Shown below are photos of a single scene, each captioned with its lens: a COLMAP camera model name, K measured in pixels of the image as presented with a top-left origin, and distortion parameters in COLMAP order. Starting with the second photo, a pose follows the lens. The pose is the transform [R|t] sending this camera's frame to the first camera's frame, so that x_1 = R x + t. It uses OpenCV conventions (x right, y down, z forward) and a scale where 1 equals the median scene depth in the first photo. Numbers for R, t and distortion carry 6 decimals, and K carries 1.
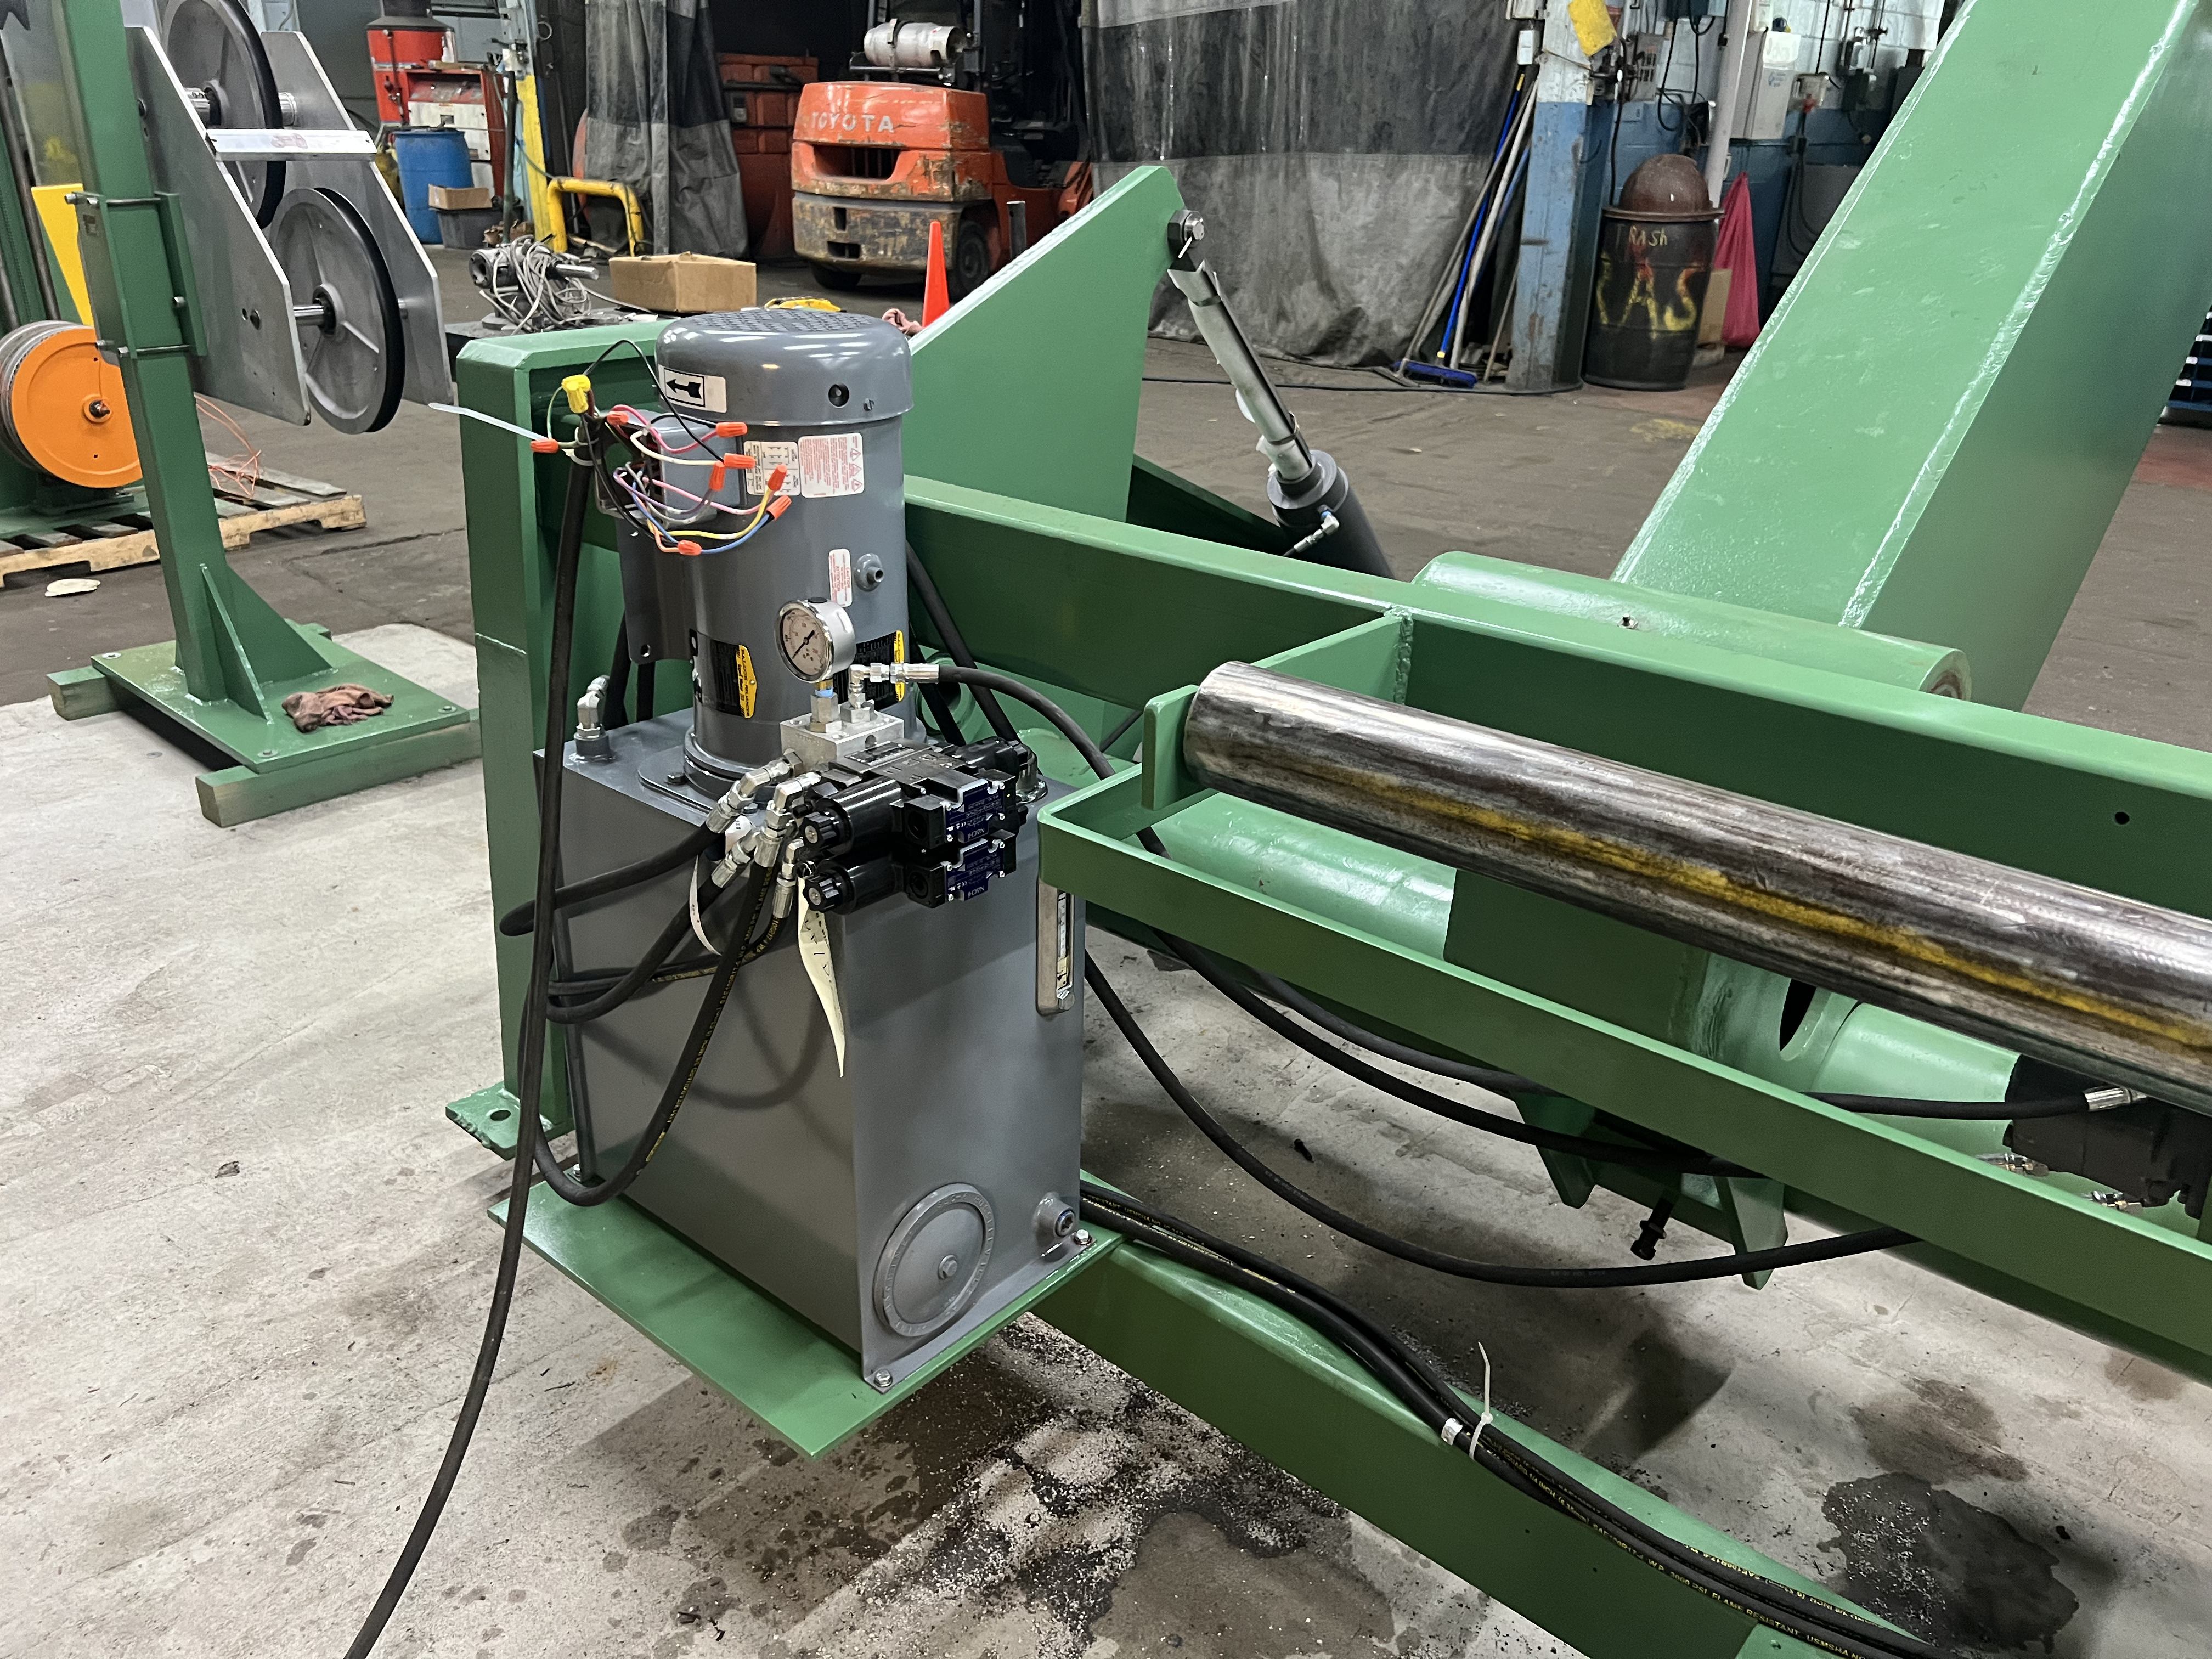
lens RADIAL K [[1664.5, 0, 1120.4], [0, 1664.5, 822.5], [0, 0, 1]] dist [0.048392, -0.056450]
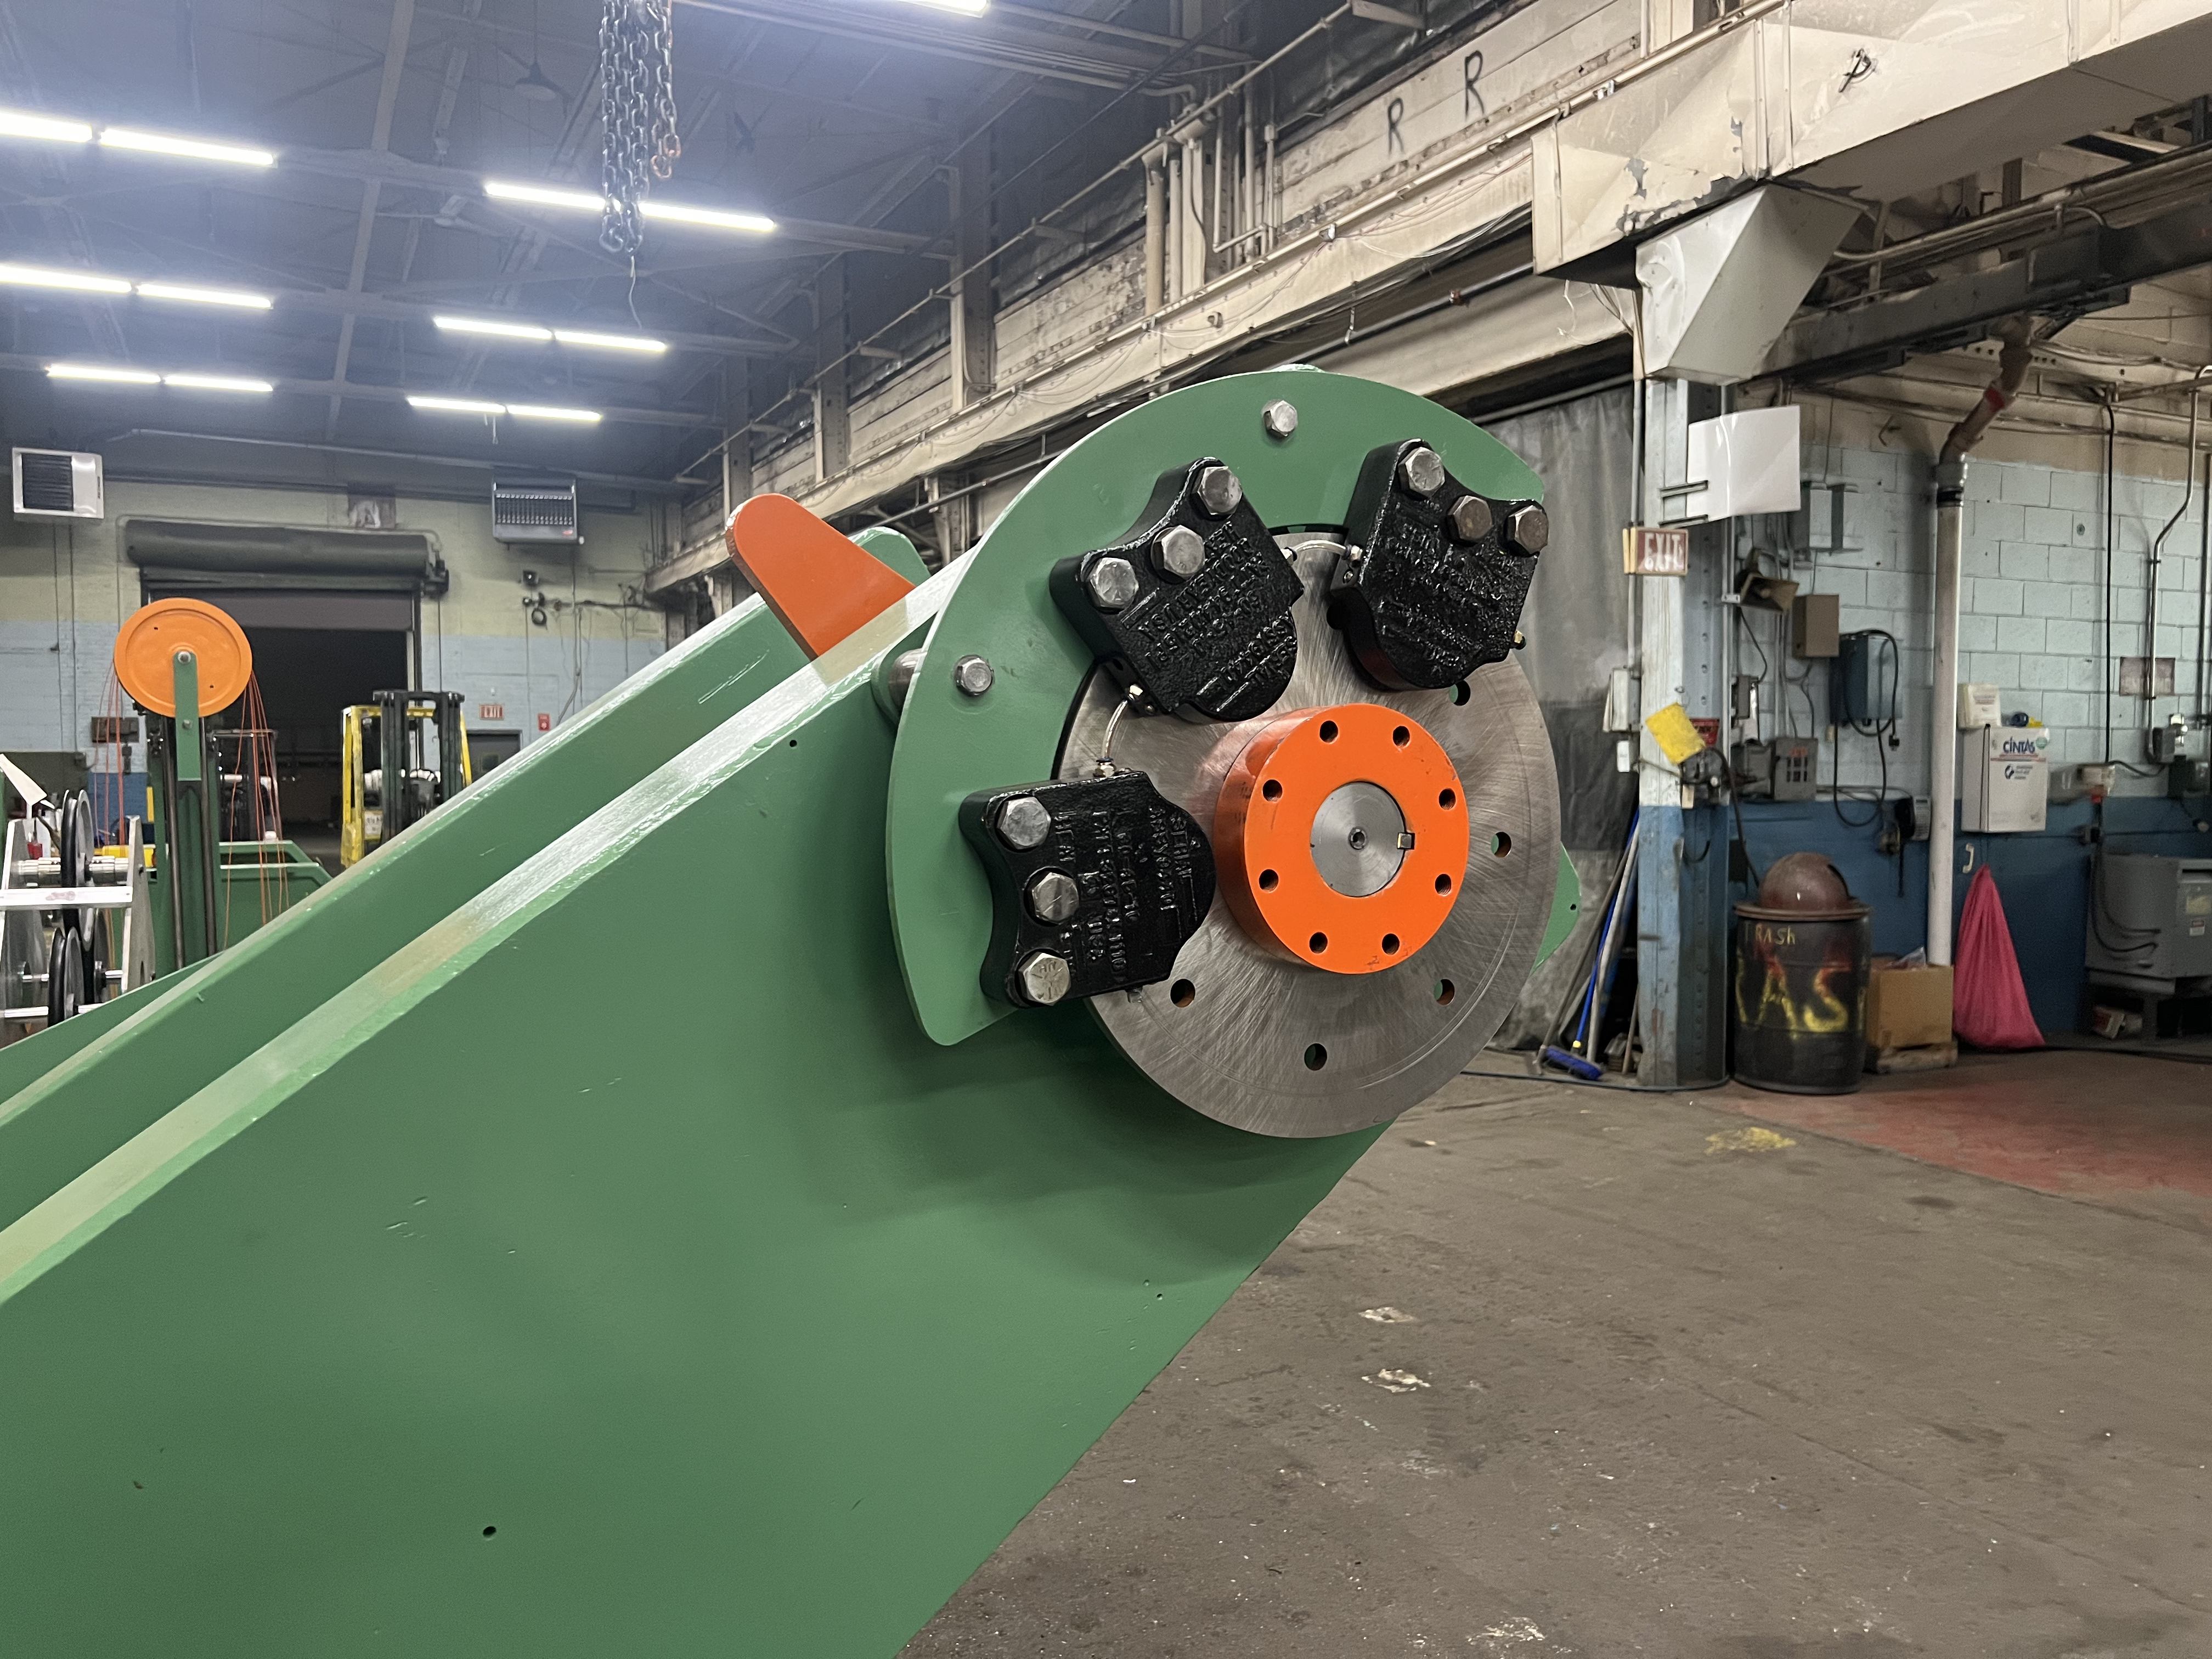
lens RADIAL K [[1664.5, 0, 1108.9], [0, 1664.5, 833.5], [0, 0, 1]] dist [0.048392, -0.056450]
pose [[0.922051, -0.006395, -0.387016, 0.319282], [-0.133092, 0.933660, -0.332515, -0.037438], [0.363468, 0.358104, 0.860031, 0.031246]]
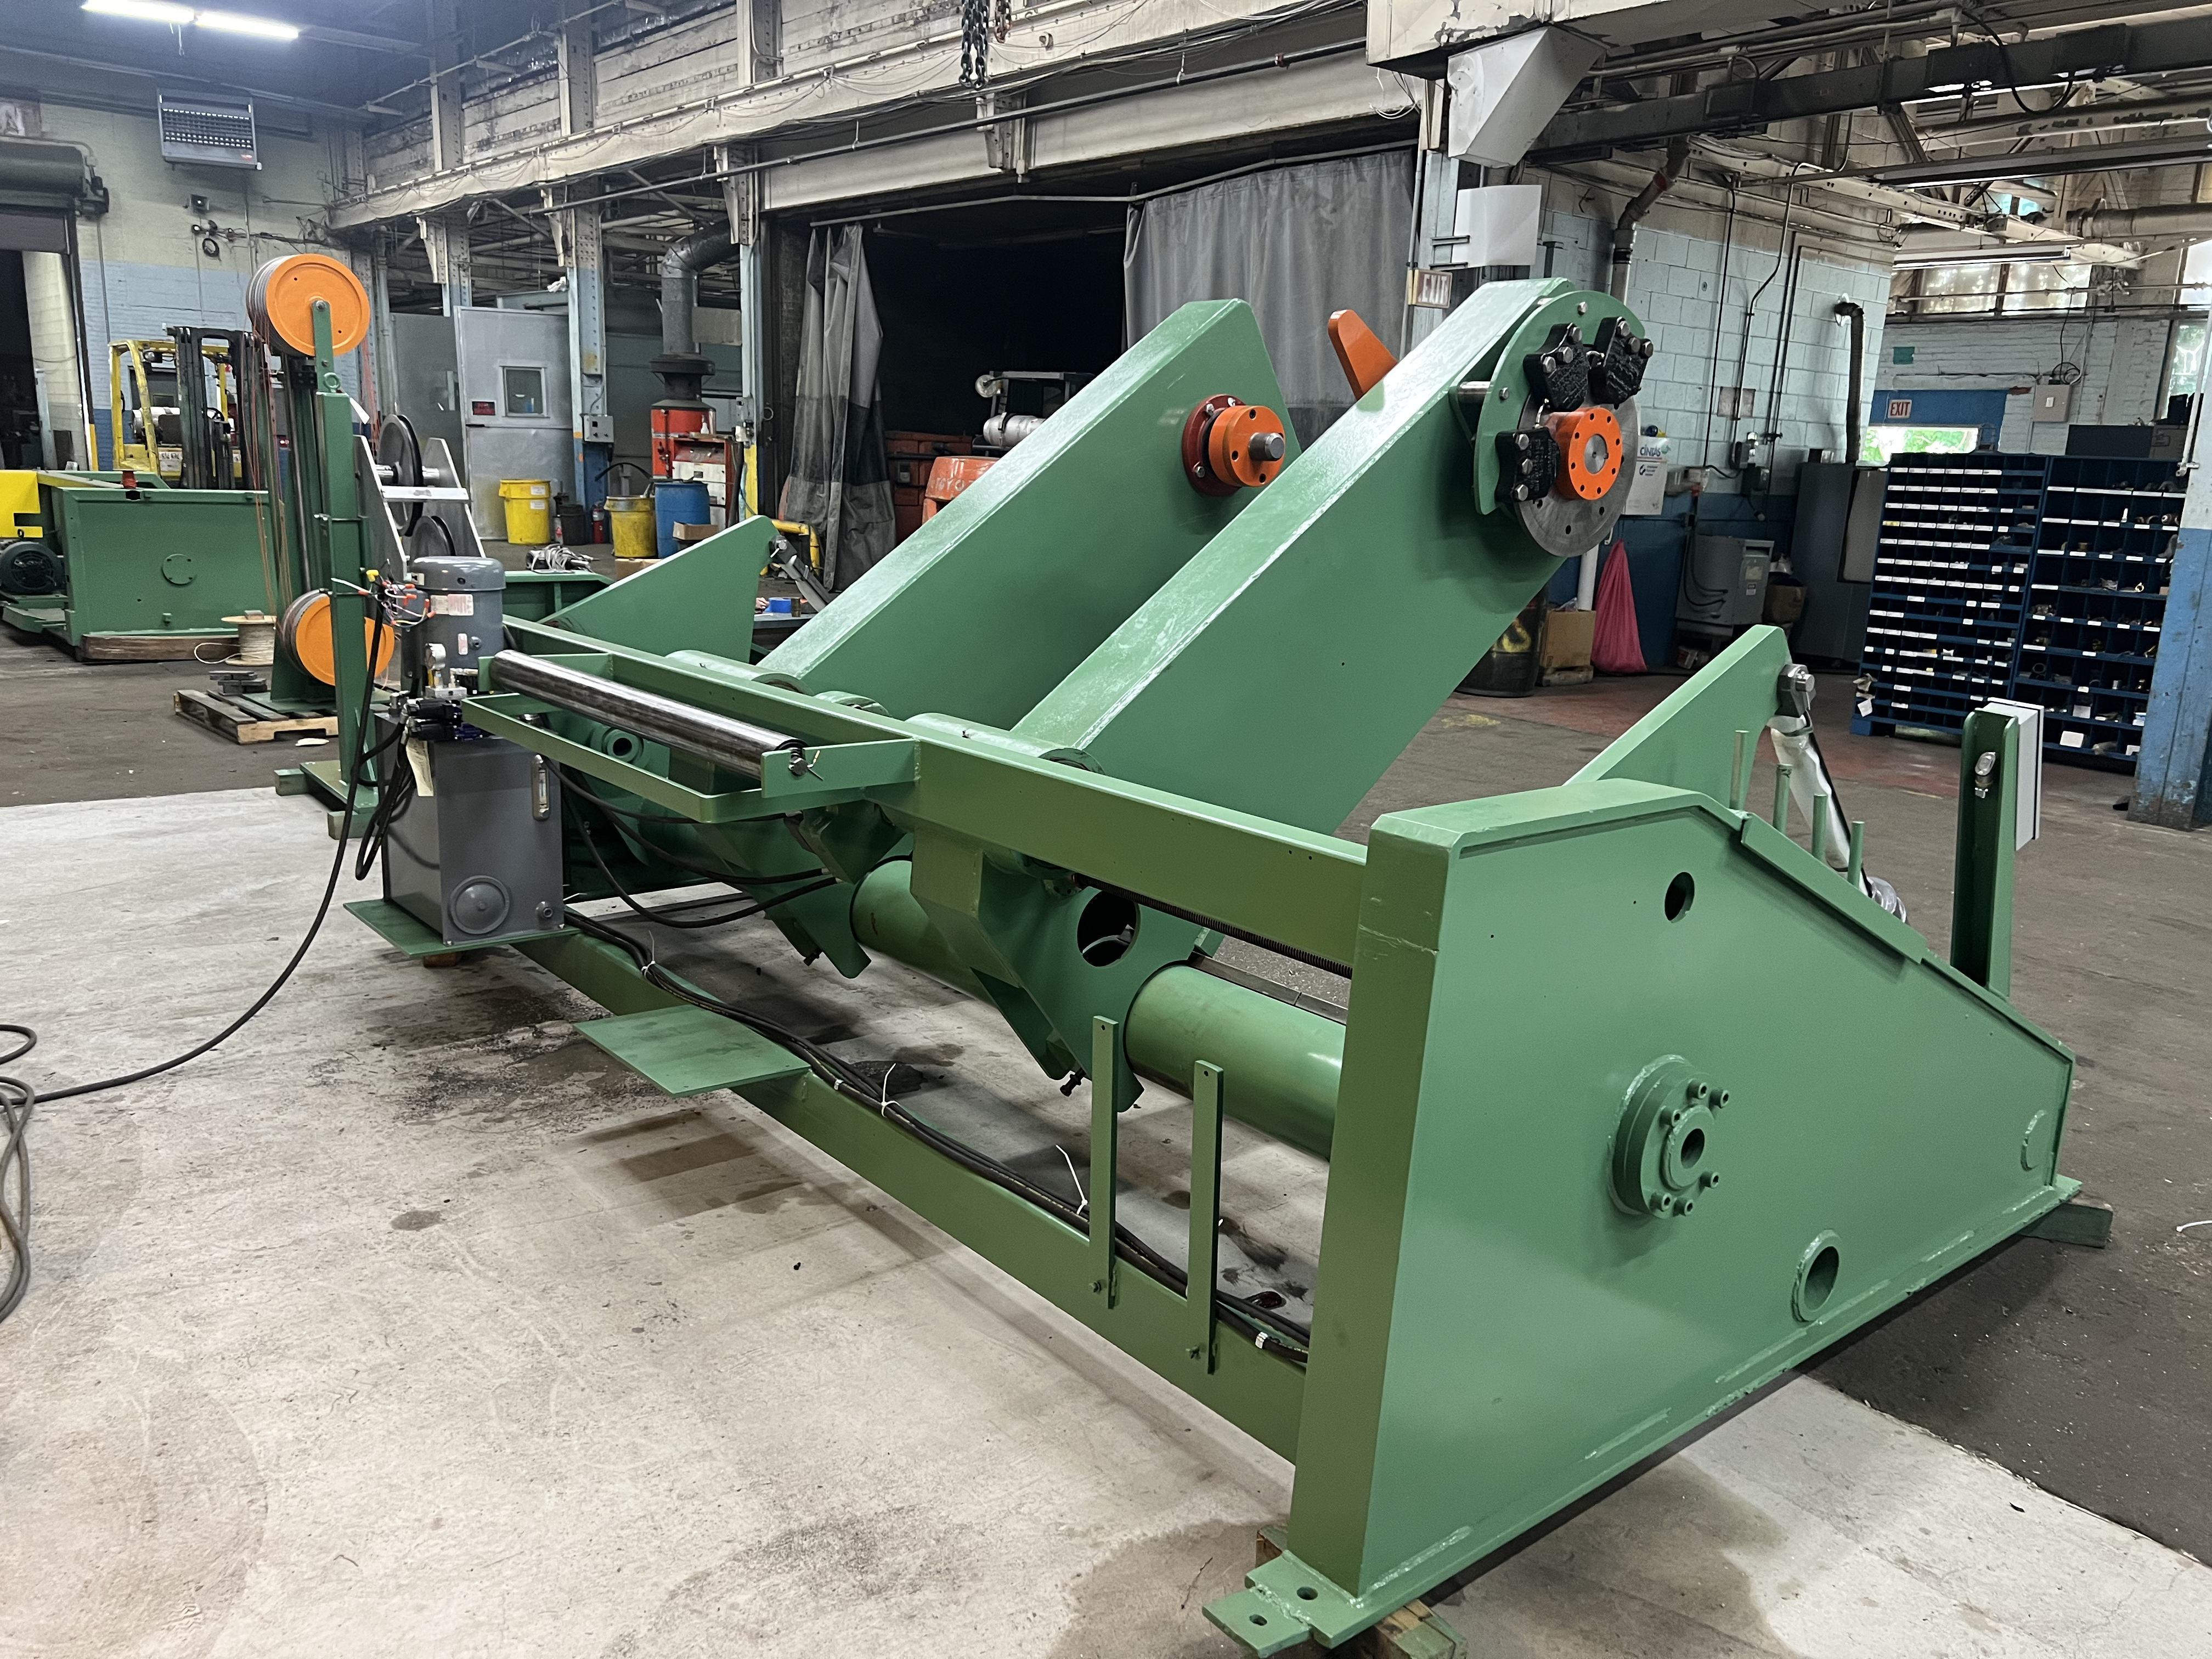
lens RADIAL K [[1664.5, 0, 1115.7], [0, 1664.5, 828.5], [0, 0, 1]] dist [0.048392, -0.056450]
pose [[0.985725, 0.056156, -0.158722, 0.234742], [-0.085280, 0.979385, -0.183118, 0.098996], [0.145167, 0.194040, 0.970193, -0.260716]]
